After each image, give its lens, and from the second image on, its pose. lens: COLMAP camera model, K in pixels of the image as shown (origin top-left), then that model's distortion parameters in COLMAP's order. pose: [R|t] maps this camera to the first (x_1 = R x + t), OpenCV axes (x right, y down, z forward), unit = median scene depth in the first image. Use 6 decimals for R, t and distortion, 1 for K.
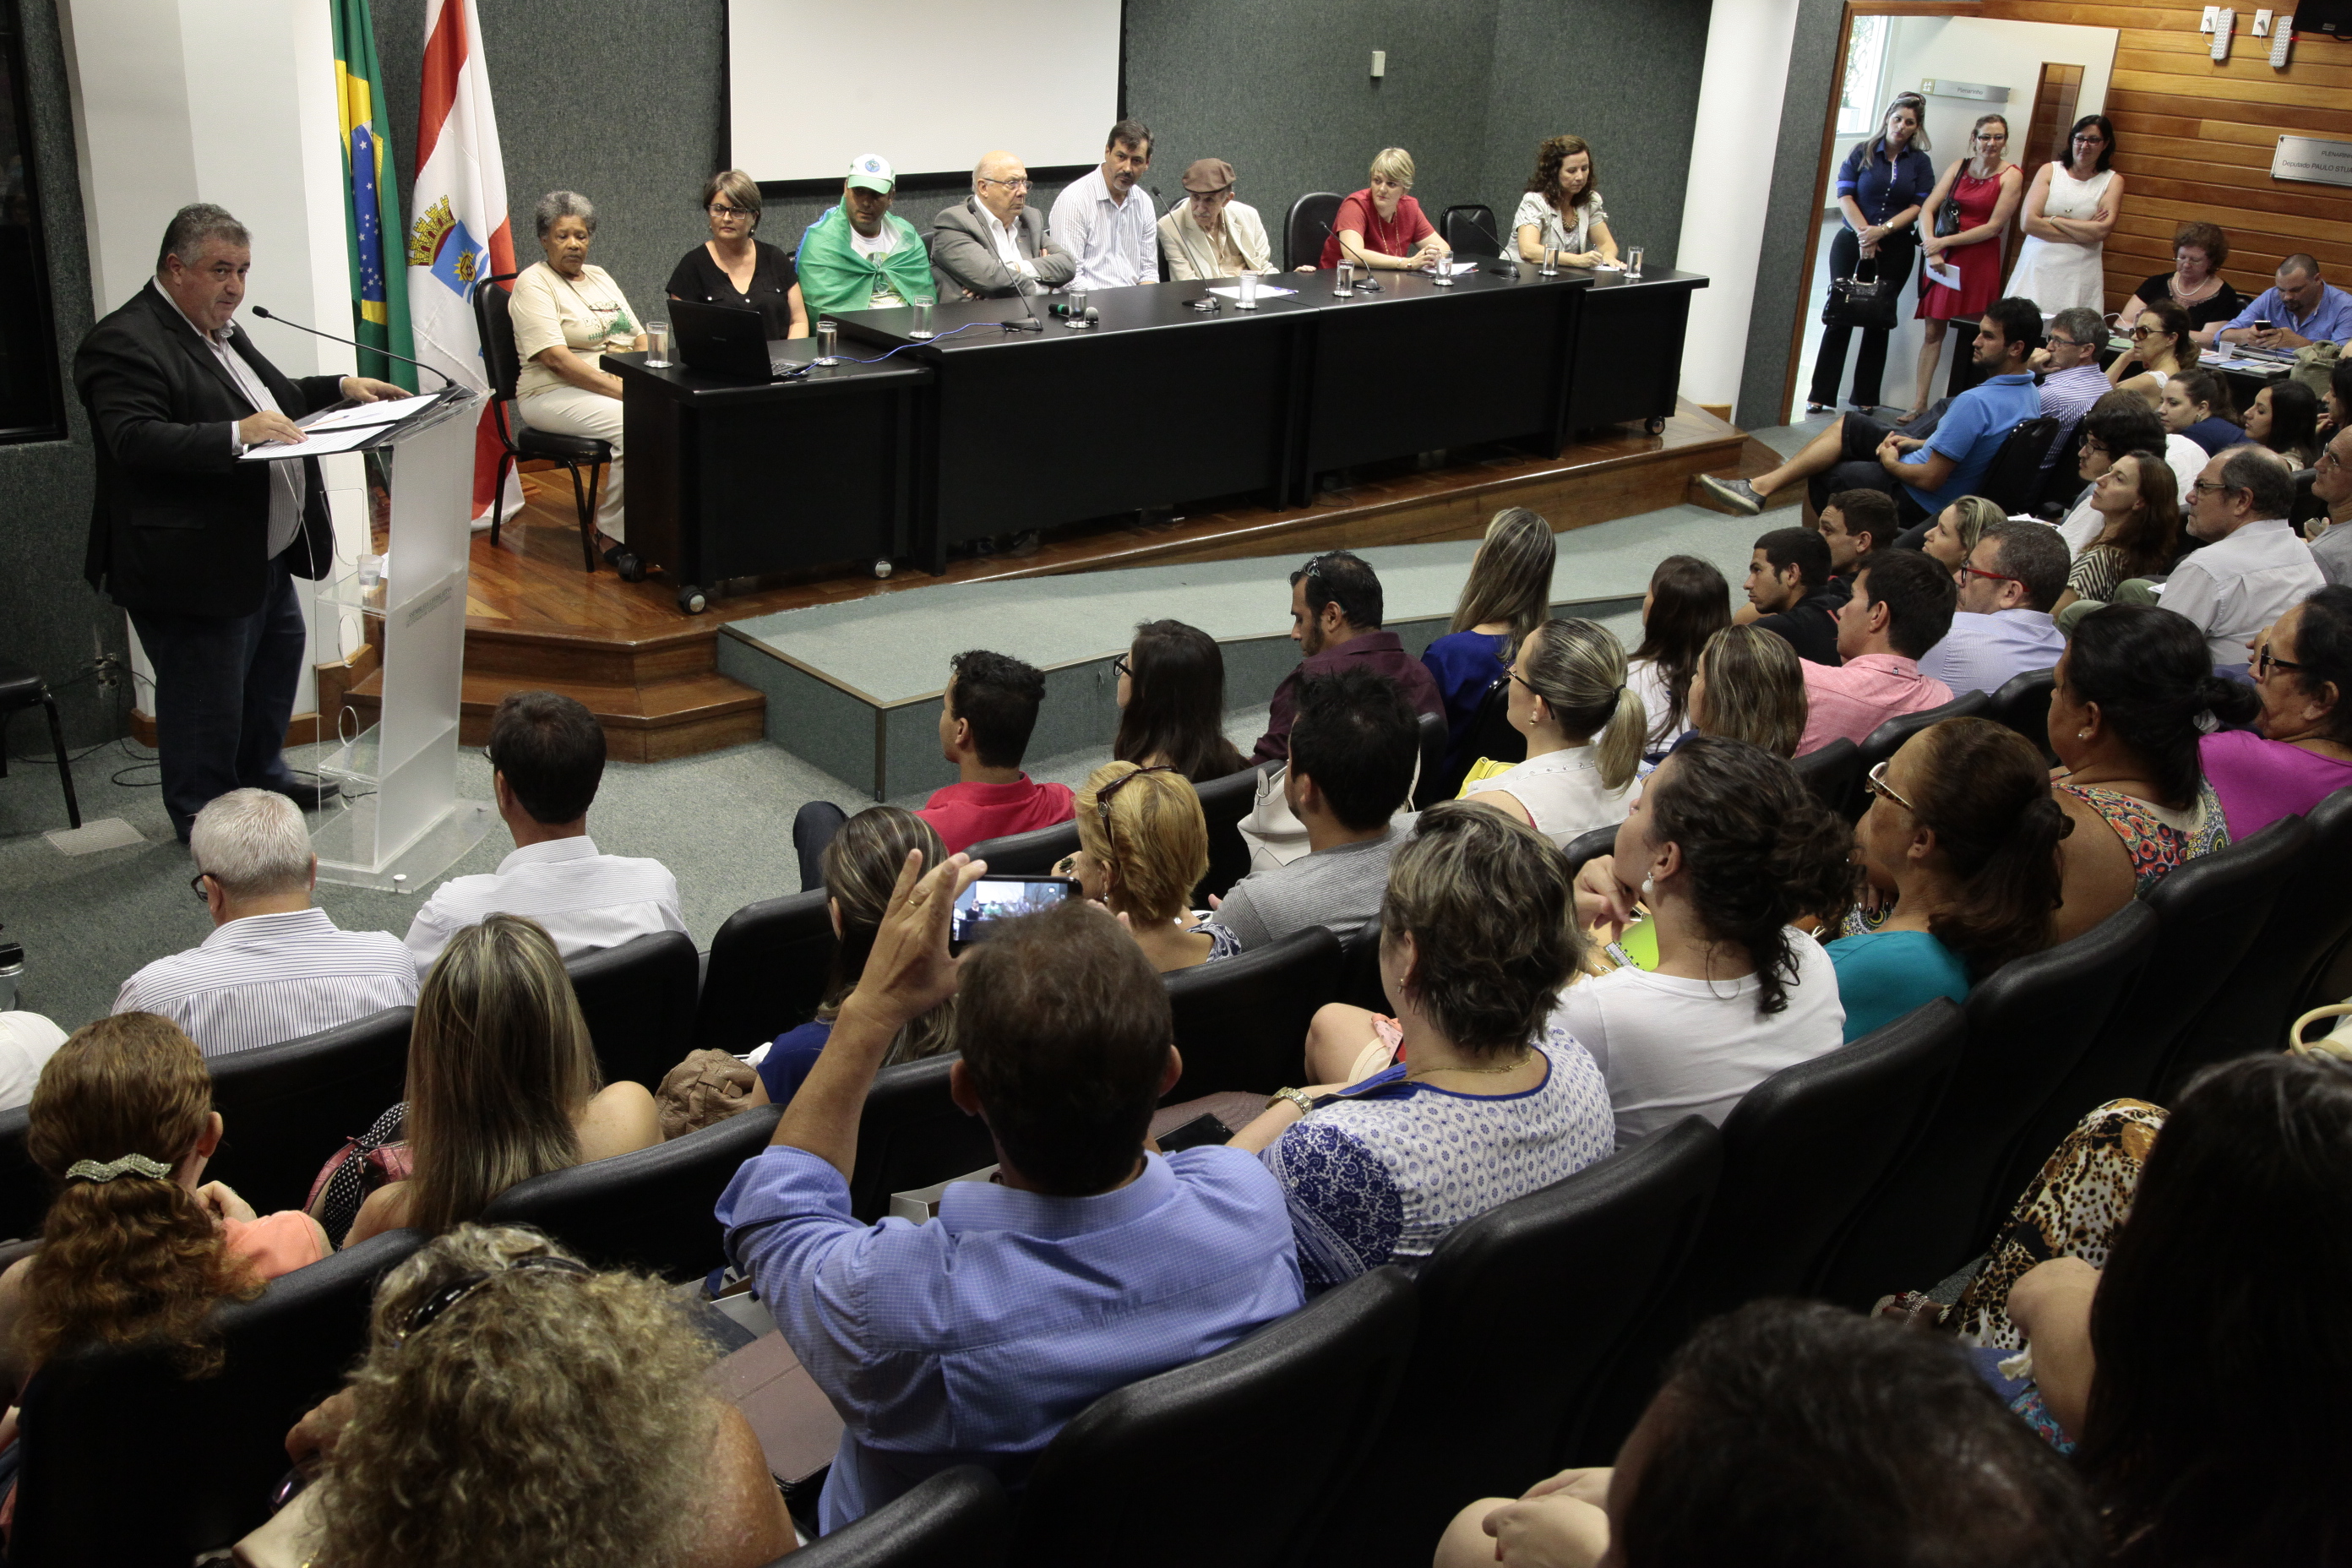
lens RADIAL K [[2348.7, 0, 1176.0], [0, 2348.7, 784.0], [0, 0, 1]] dist [0.119612, 0.040592]
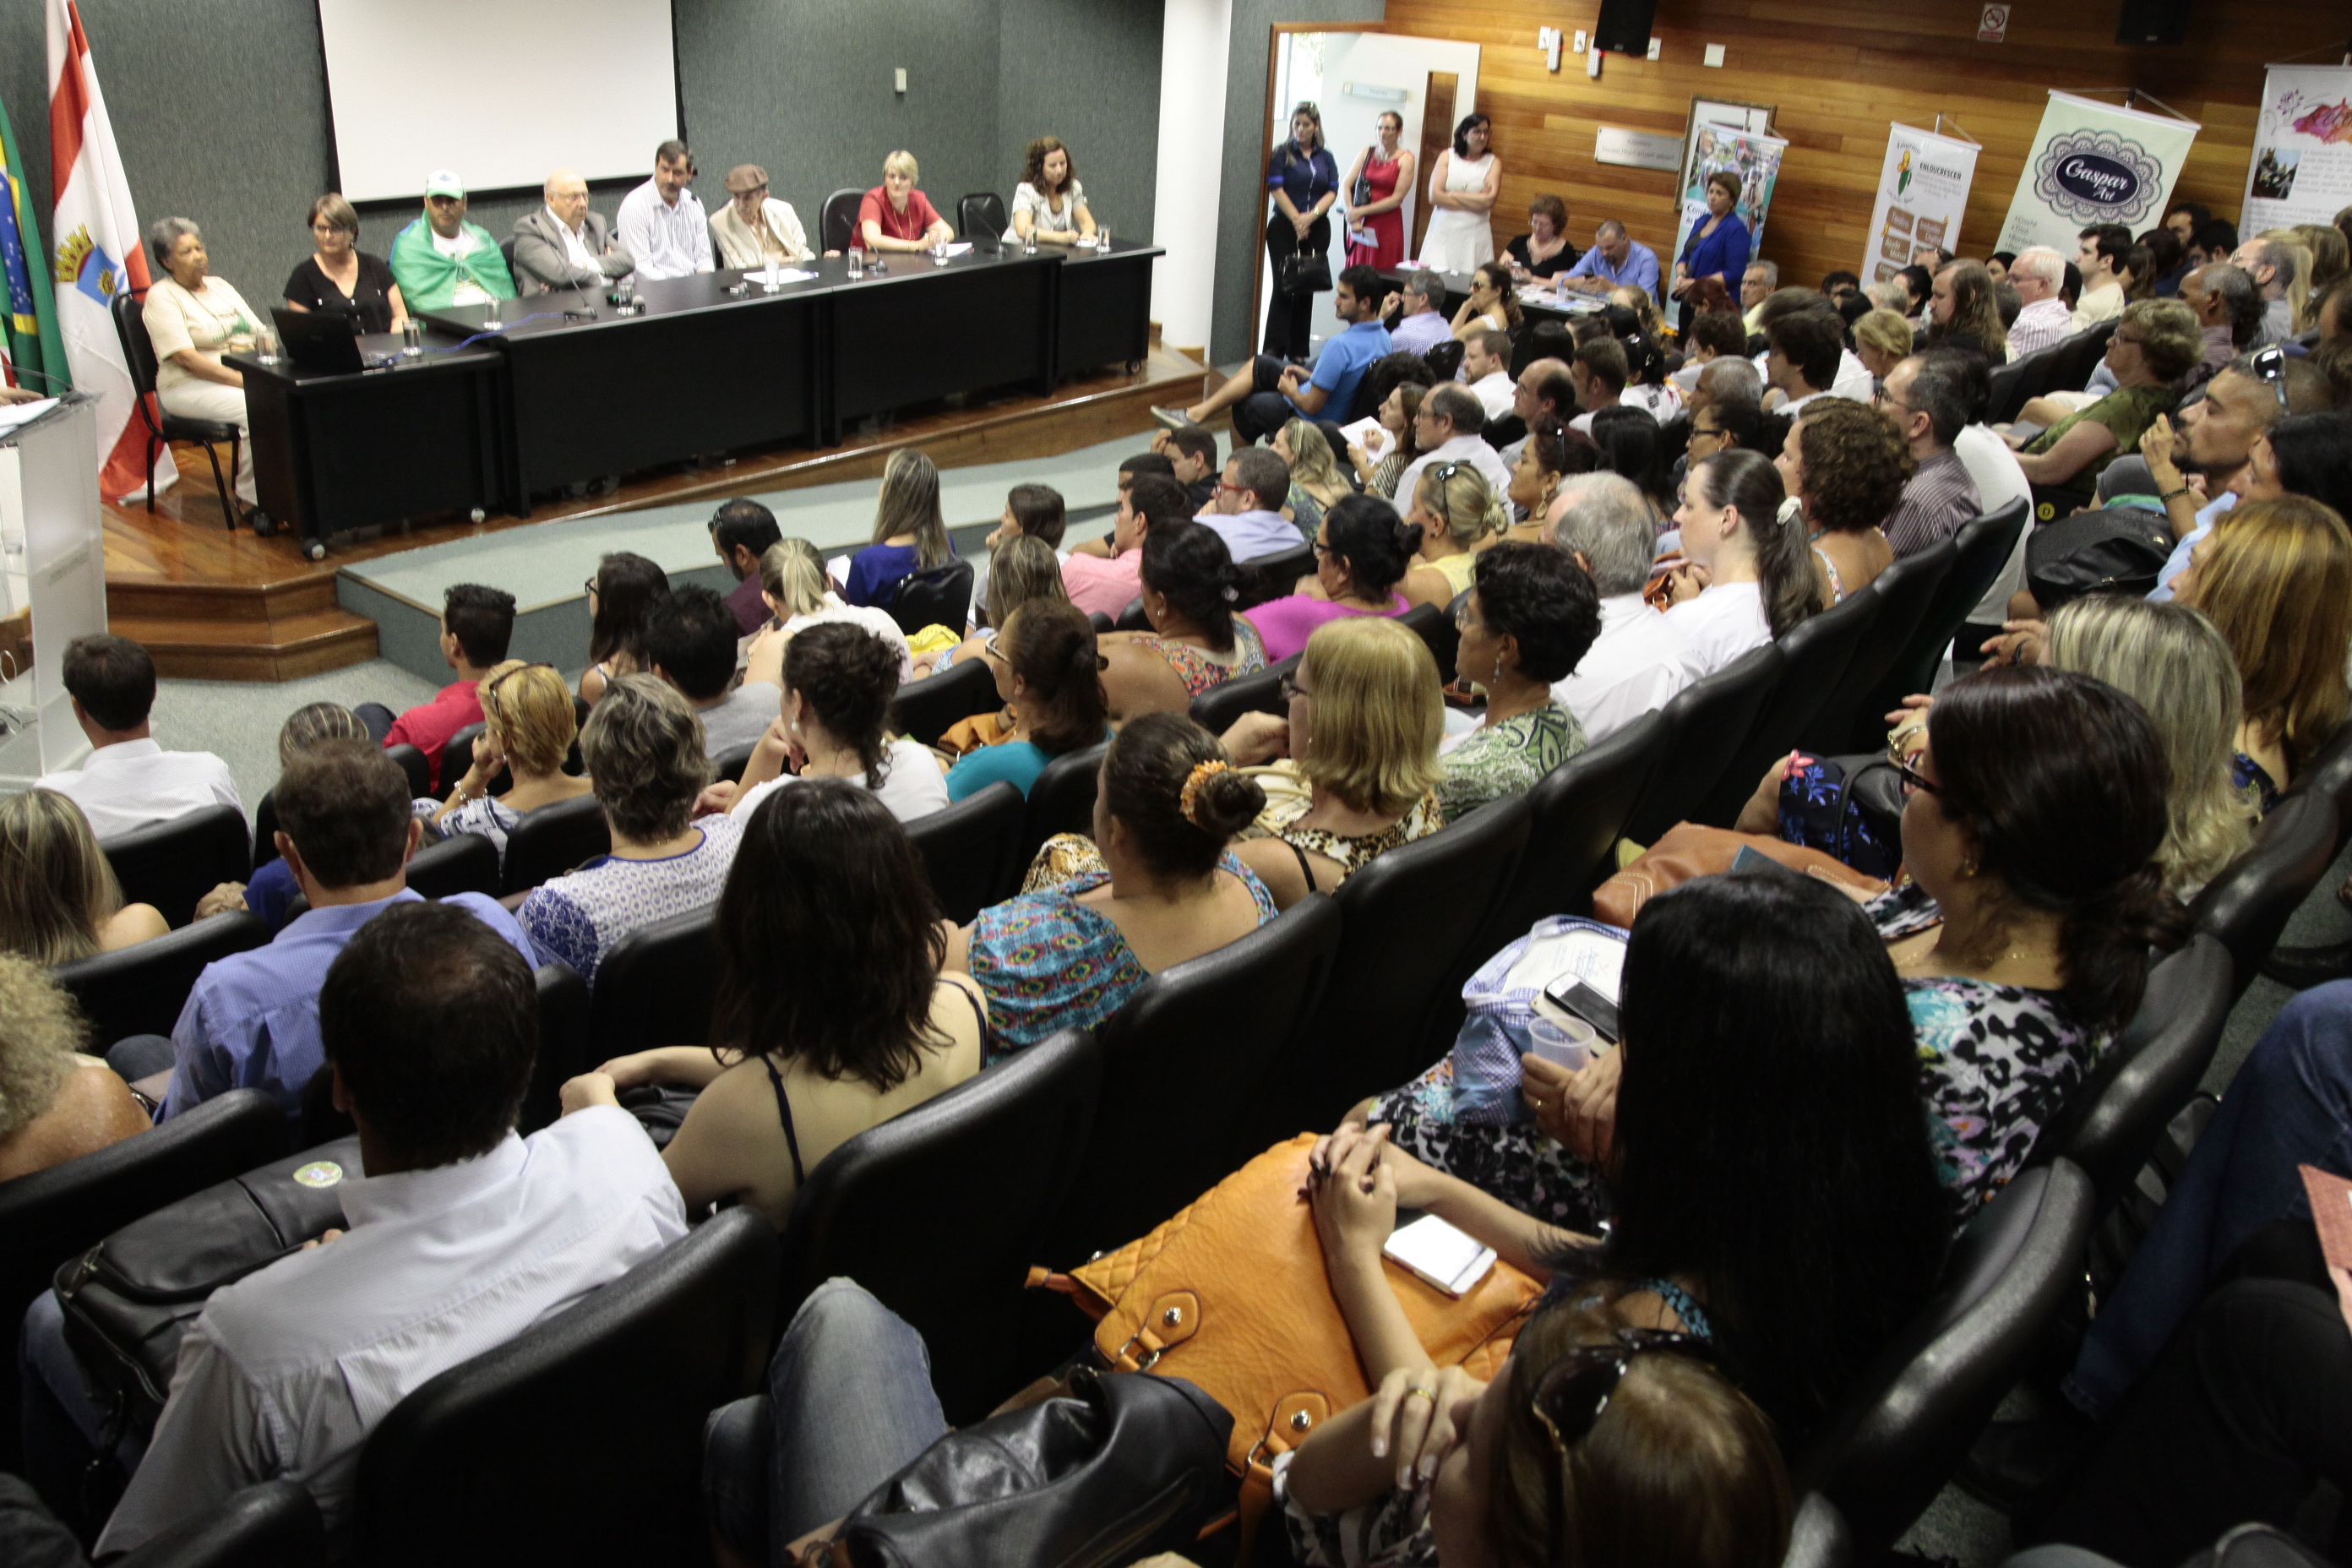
lens RADIAL K [[2007.7, 0, 1135.7], [0, 2007.7, 797.8], [0, 0, 1]] dist [-0.011037, 0.149747]
pose [[0.991176, -0.068733, 0.113343, 0.082722], [0.061077, 0.995697, 0.069693, 0.004421], [-0.117646, -0.062155, 0.991109, -0.098915]]
